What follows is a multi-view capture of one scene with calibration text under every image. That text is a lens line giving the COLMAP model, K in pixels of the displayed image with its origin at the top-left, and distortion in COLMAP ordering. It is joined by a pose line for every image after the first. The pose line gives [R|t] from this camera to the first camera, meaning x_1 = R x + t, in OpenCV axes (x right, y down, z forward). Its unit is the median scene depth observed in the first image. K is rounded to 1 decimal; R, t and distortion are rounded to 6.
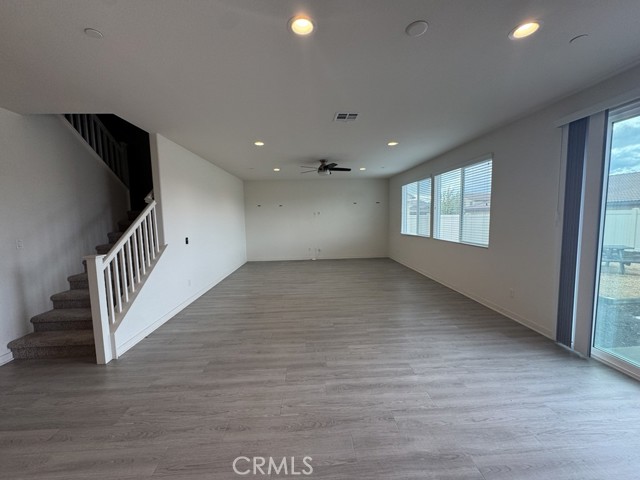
lens RADIAL K [[257.2, 0, 319.0], [0, 257.2, 240.4], [0, 0, 1]] dist [-0.002522, -0.000314]
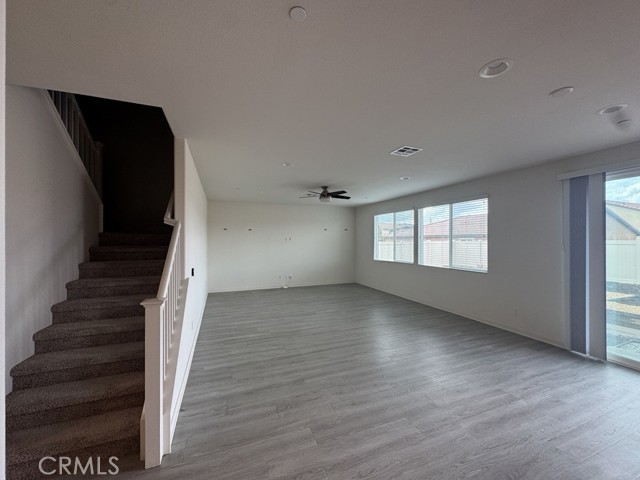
lens RADIAL K [[257.2, 0, 319.0], [0, 257.2, 238.9], [0, 0, 1]] dist [-0.002522, -0.000314]
pose [[0.948083, 0.020346, 0.317372, -0.478427], [0.011664, 0.995055, -0.098634, -0.021166], [-0.317810, 0.097215, 0.943158, 0.136551]]
